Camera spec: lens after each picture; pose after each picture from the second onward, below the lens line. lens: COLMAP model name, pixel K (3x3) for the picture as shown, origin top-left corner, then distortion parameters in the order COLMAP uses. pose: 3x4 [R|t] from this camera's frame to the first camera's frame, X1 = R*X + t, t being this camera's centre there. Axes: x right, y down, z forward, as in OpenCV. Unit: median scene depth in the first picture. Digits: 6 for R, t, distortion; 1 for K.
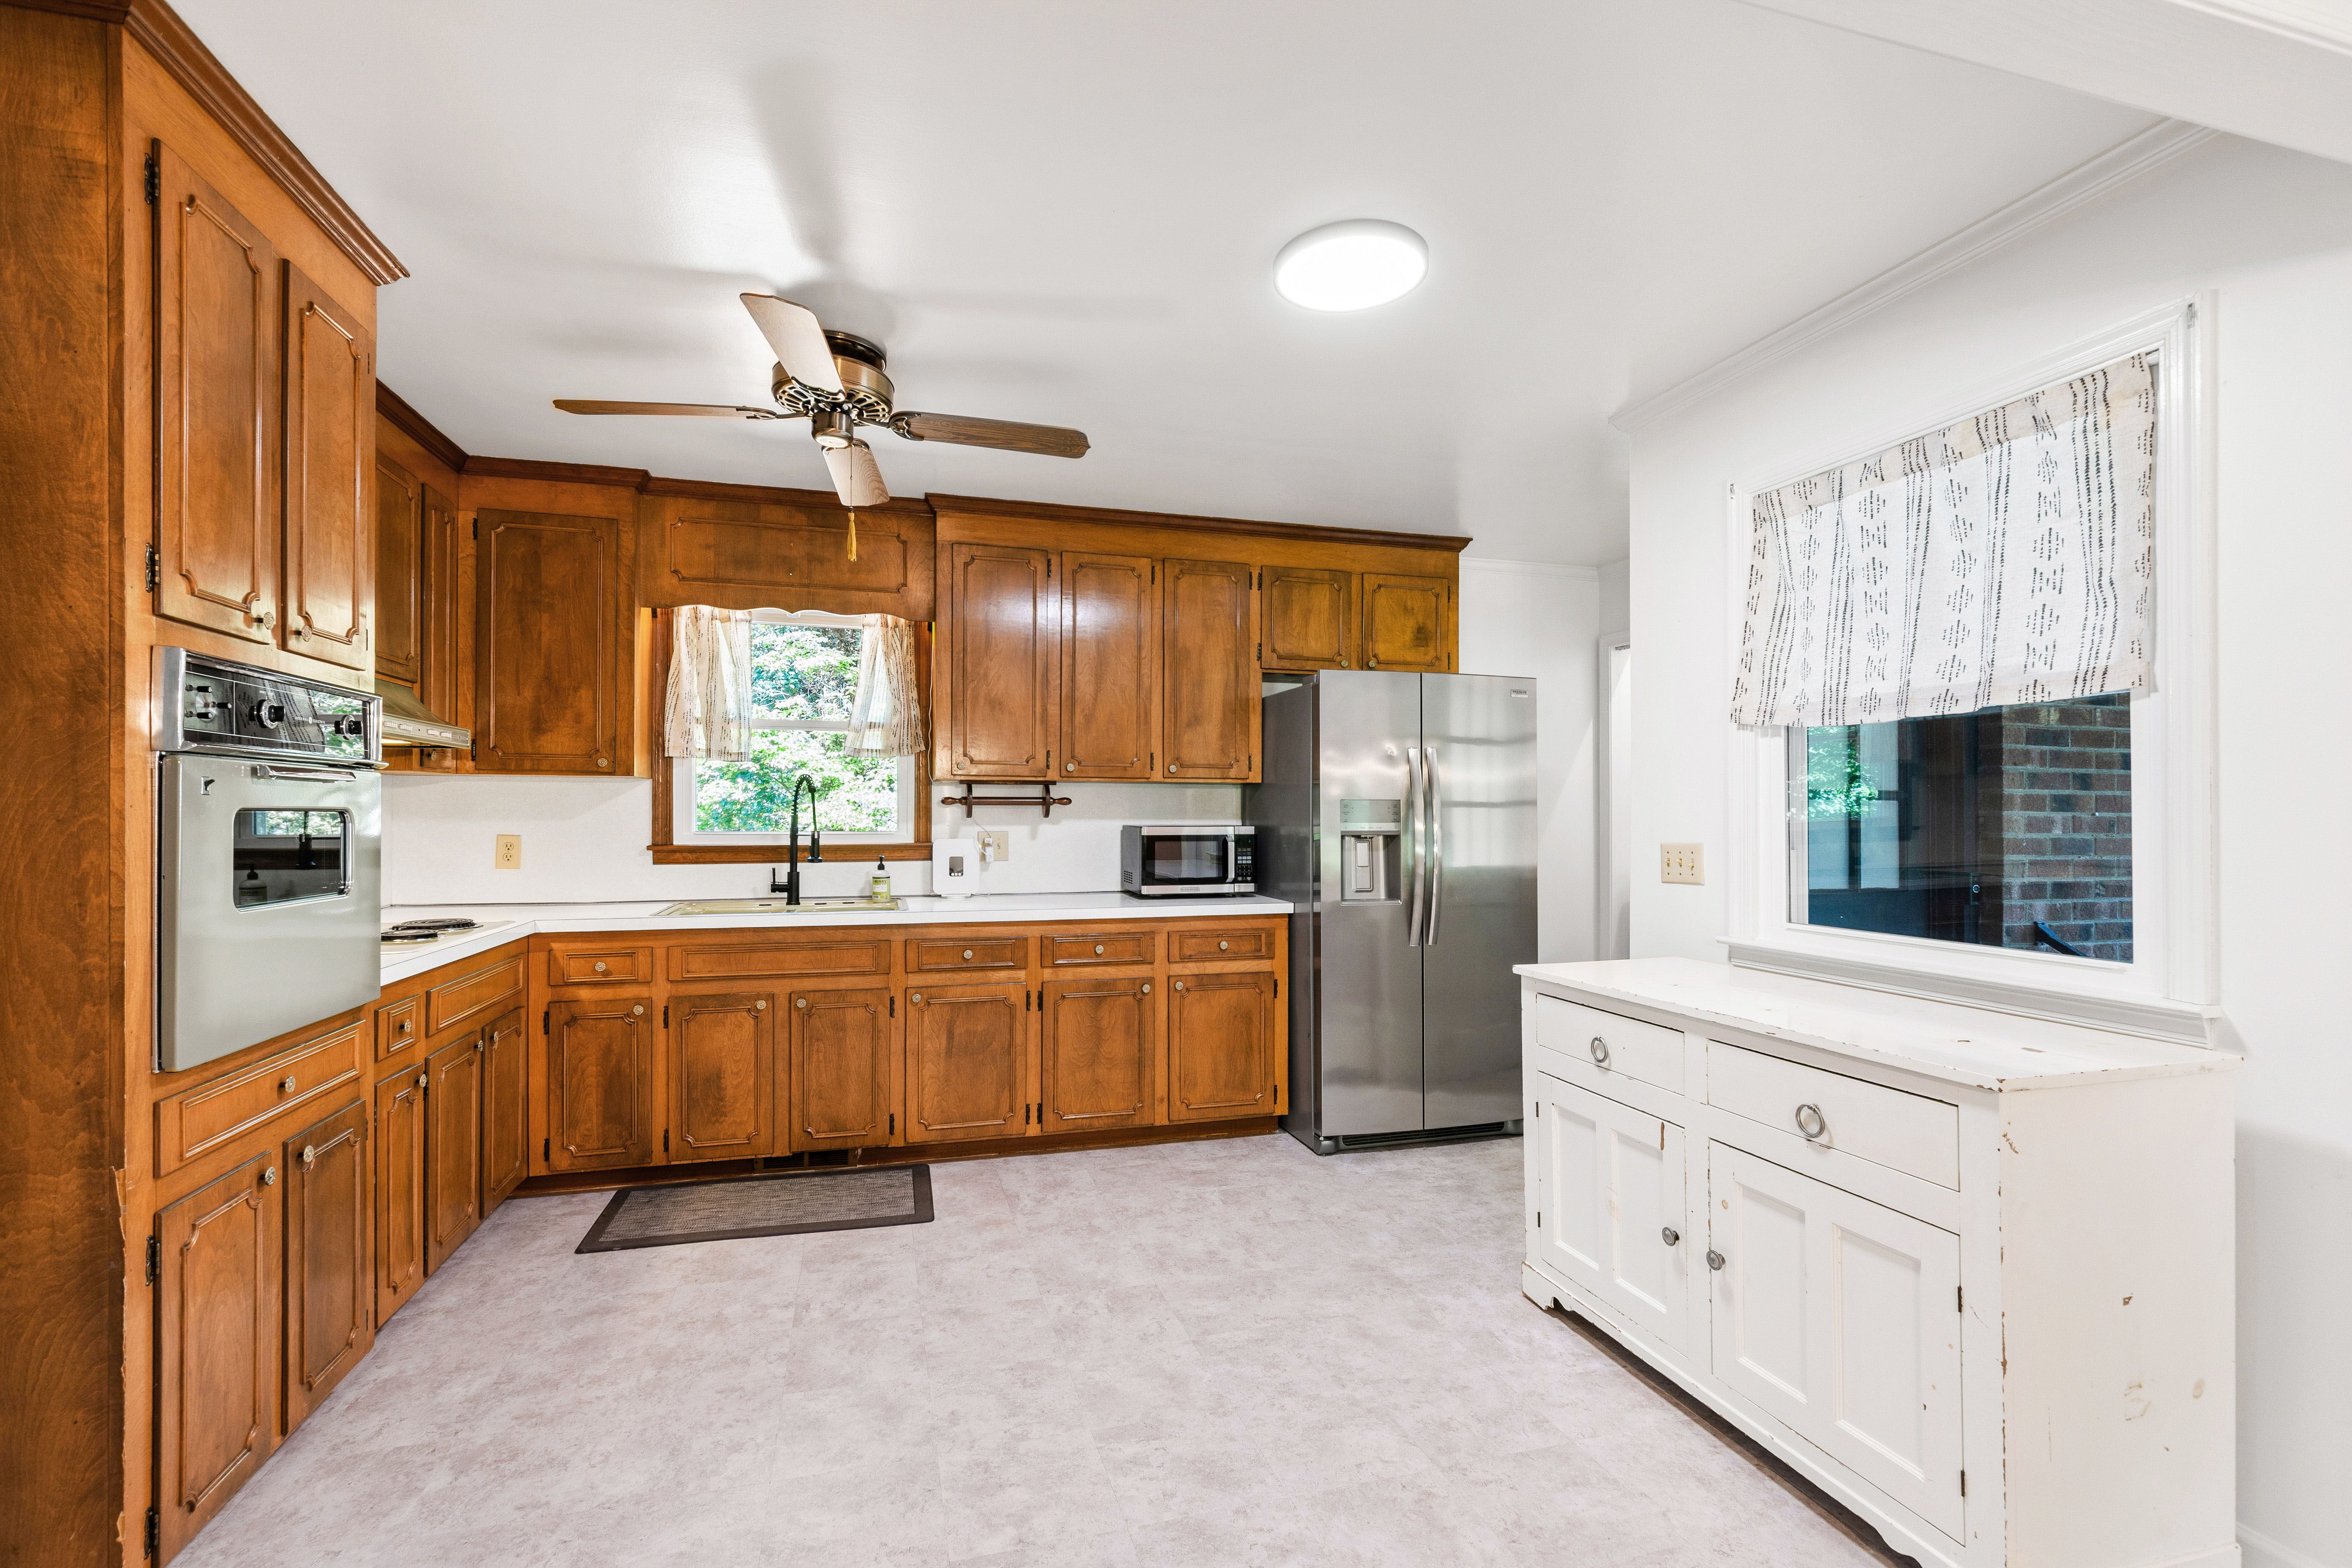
lens RADIAL K [[1037.4, 0, 1171.3], [0, 1037.4, 813.9], [0, 0, 1]] dist [-0.002054, -0.001270]
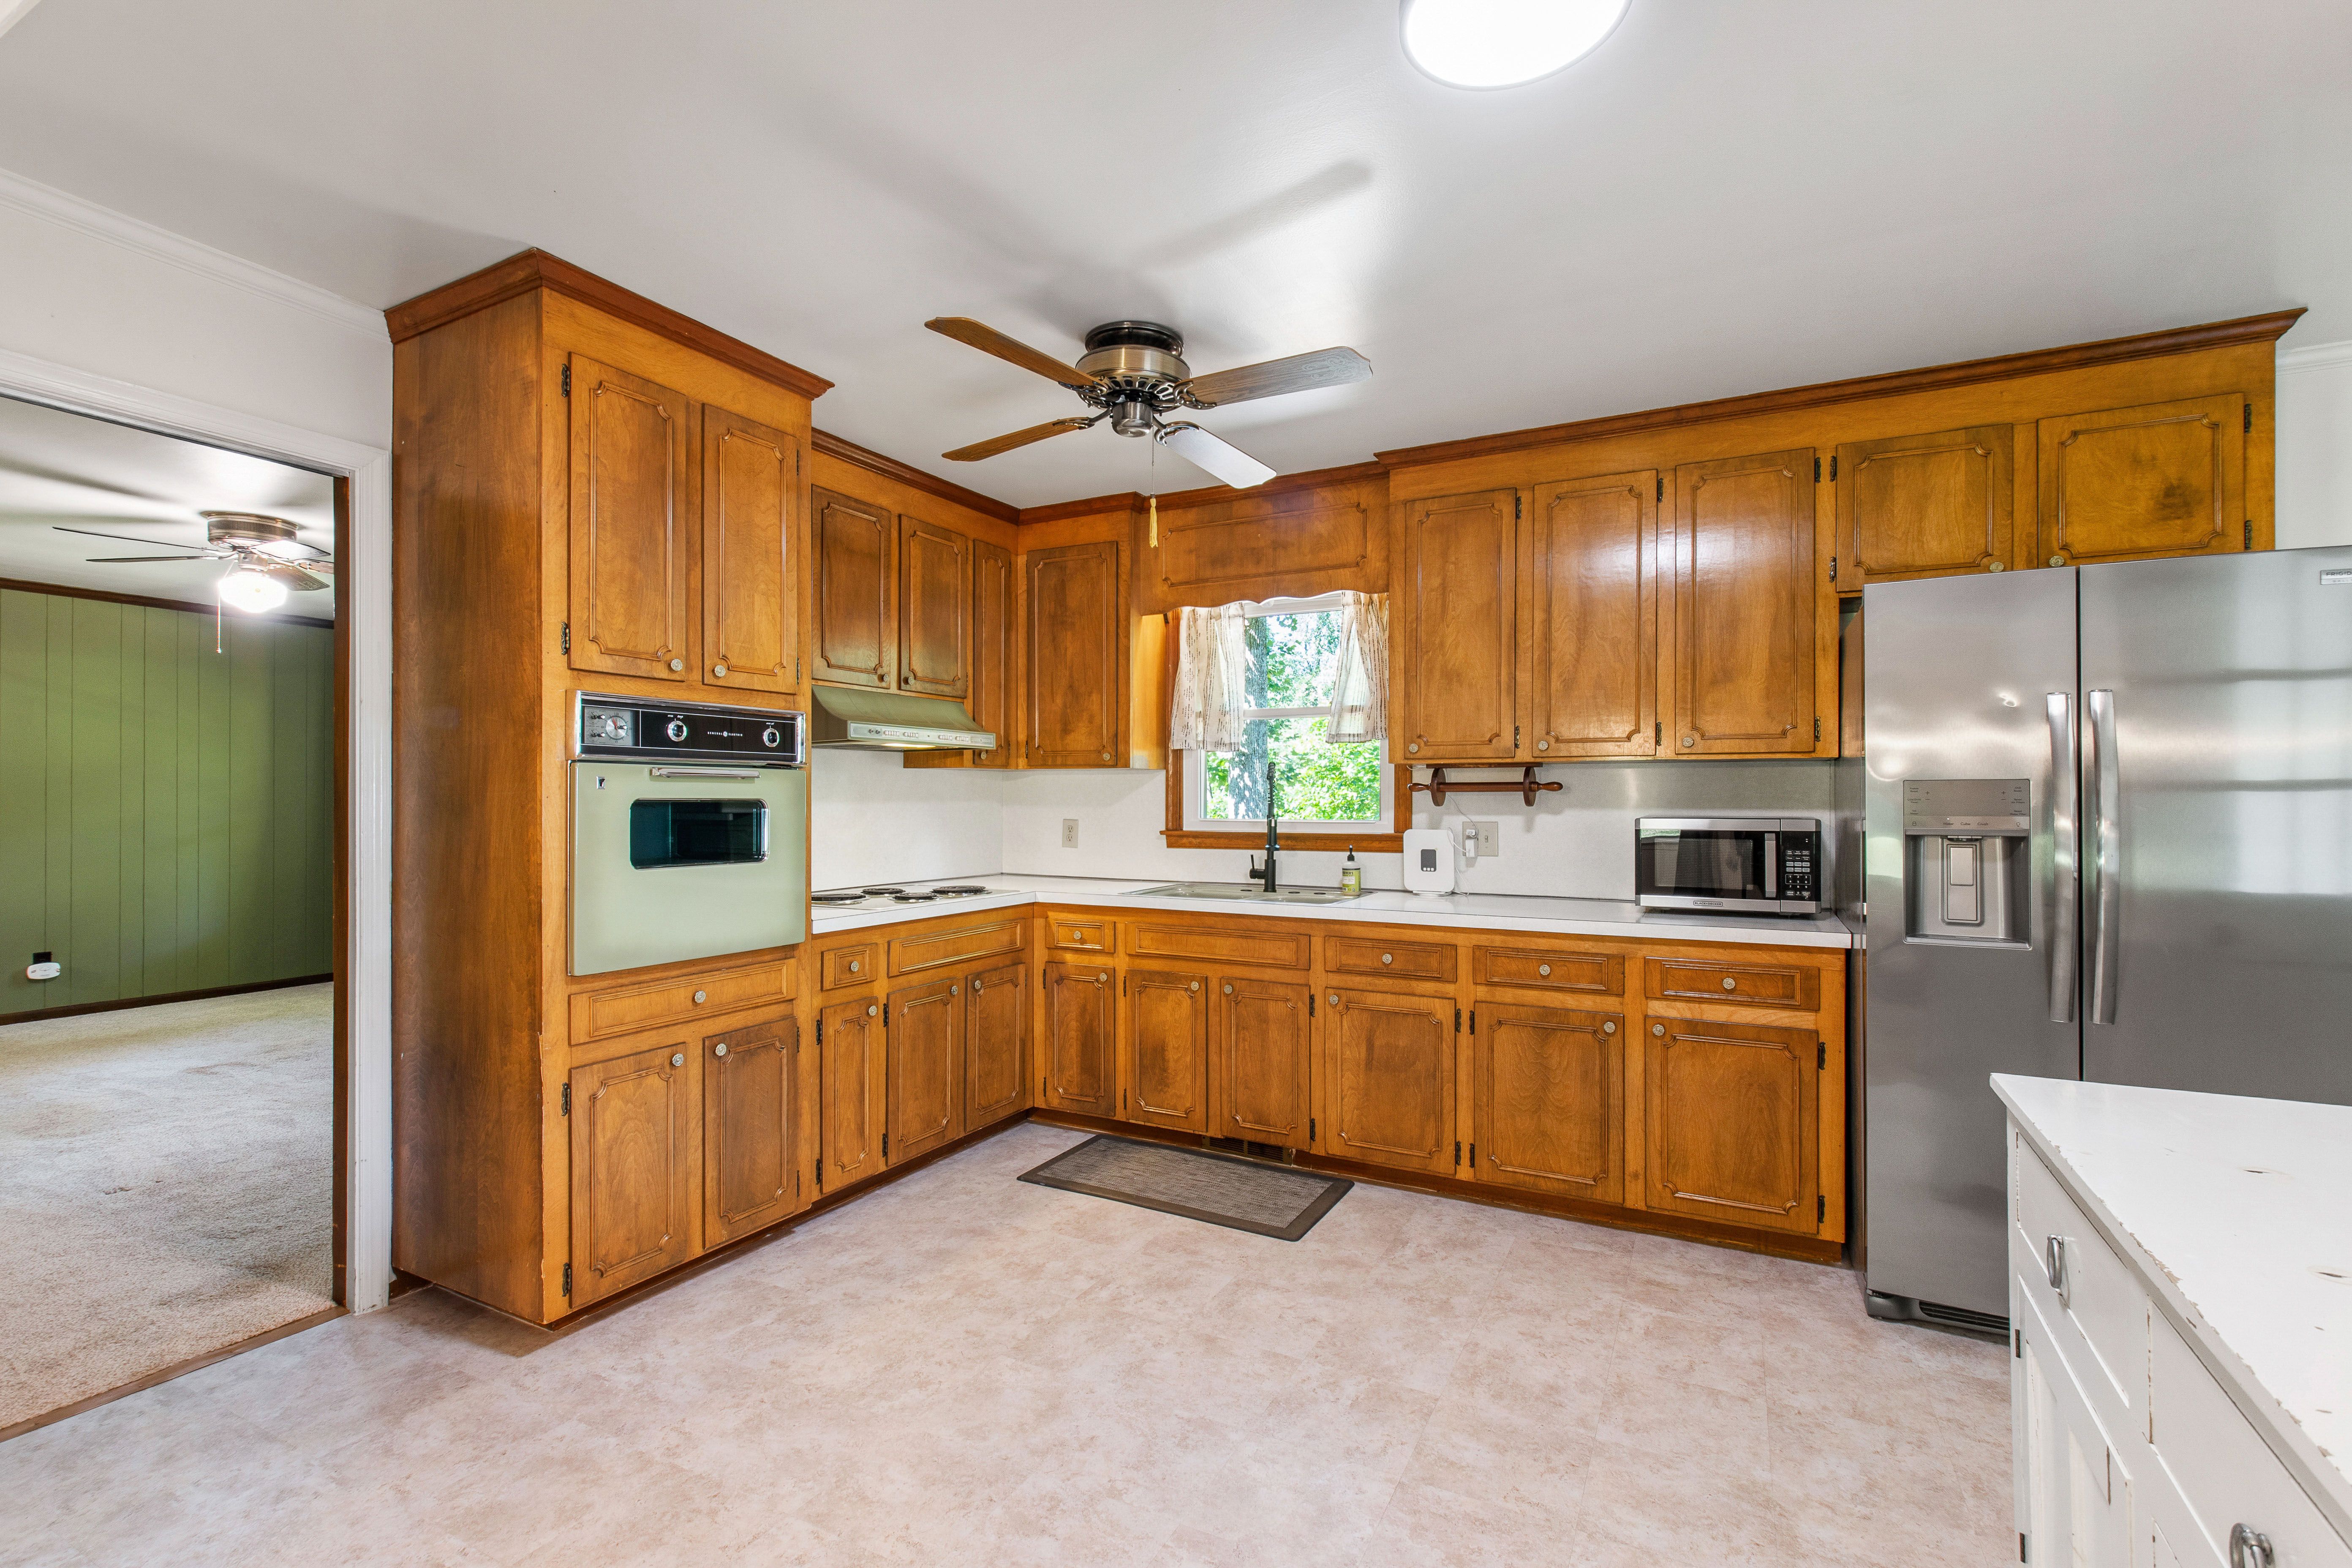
lens RADIAL K [[1053.8, 0, 1173.9], [0, 1053.8, 801.8], [0, 0, 1]] dist [-0.000512, -0.001203]
pose [[0.722026, 0.000307, -0.691866, 0.302826], [-0.000210, 1.000000, 0.000225, -0.000368], [0.691866, -0.000017, 0.722026, 0.215989]]
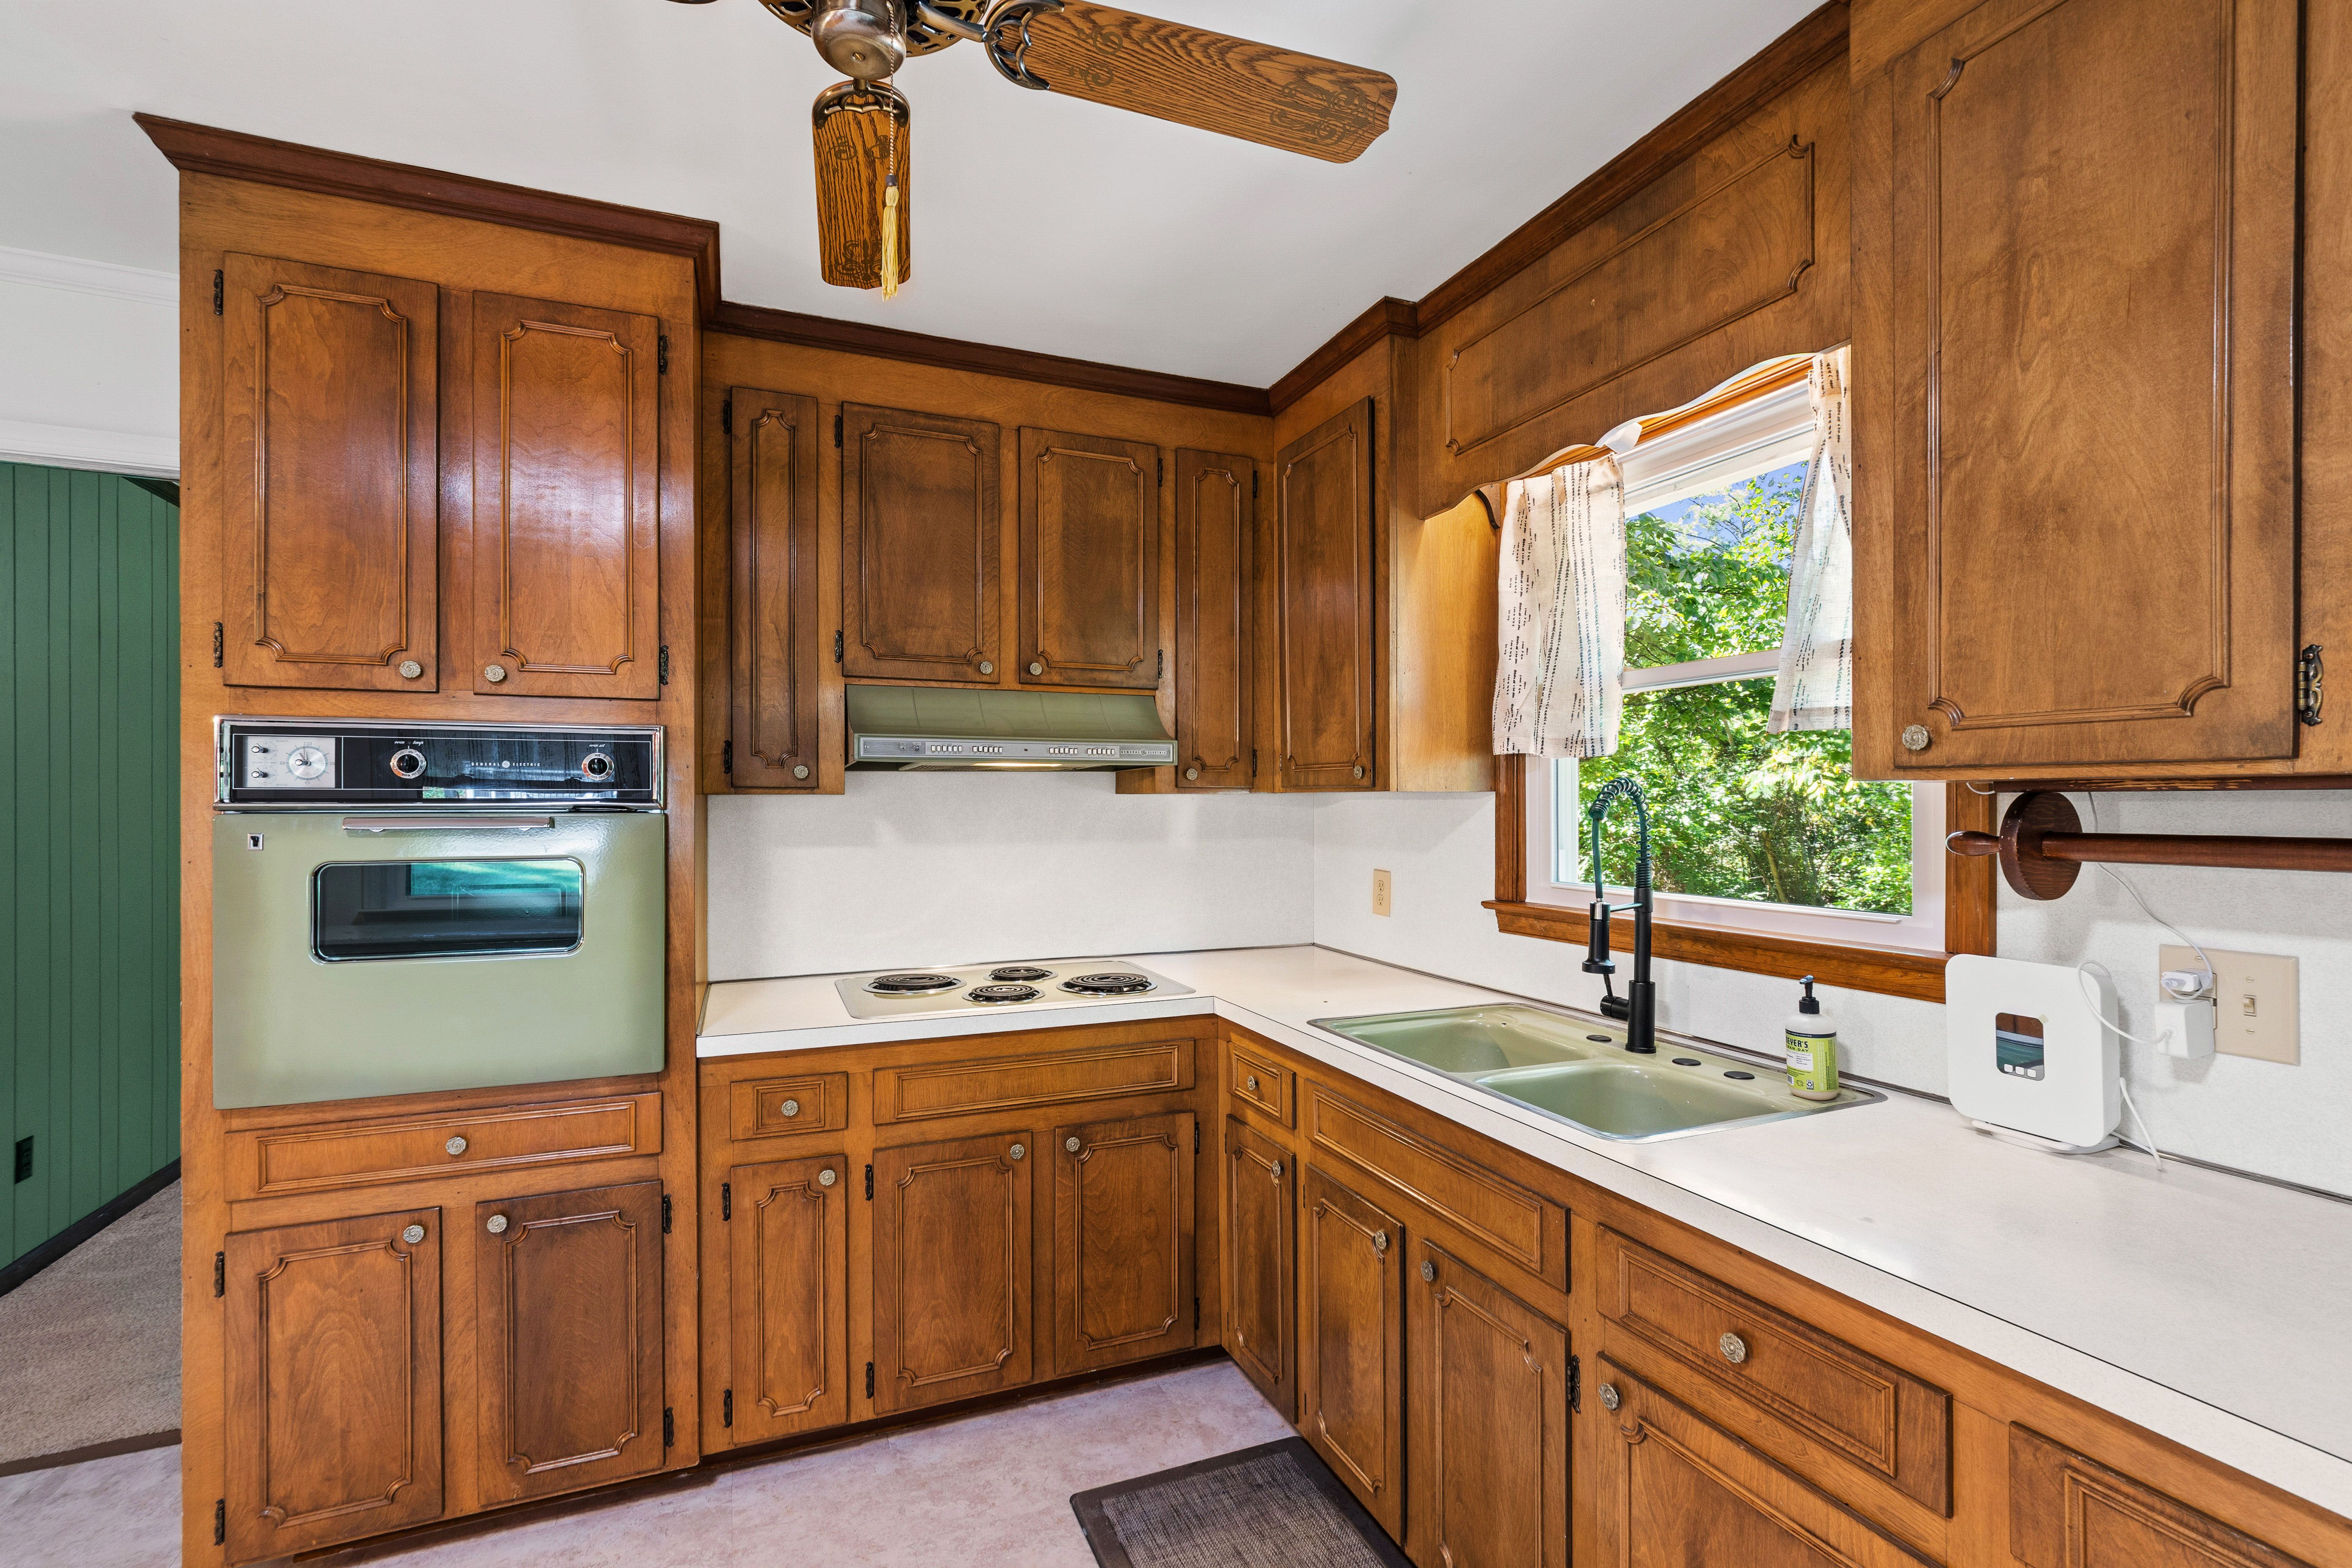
lens RADIAL K [[1043.1, 0, 1169.1], [0, 1043.1, 805.1], [0, 0, 1]] dist [-0.000462, -0.001389]
pose [[0.115495, -0.000033, -0.993308, 0.097504], [0.000604, 1.000000, 0.000037, -0.028495], [0.993308, -0.000605, 0.115495, 0.799762]]
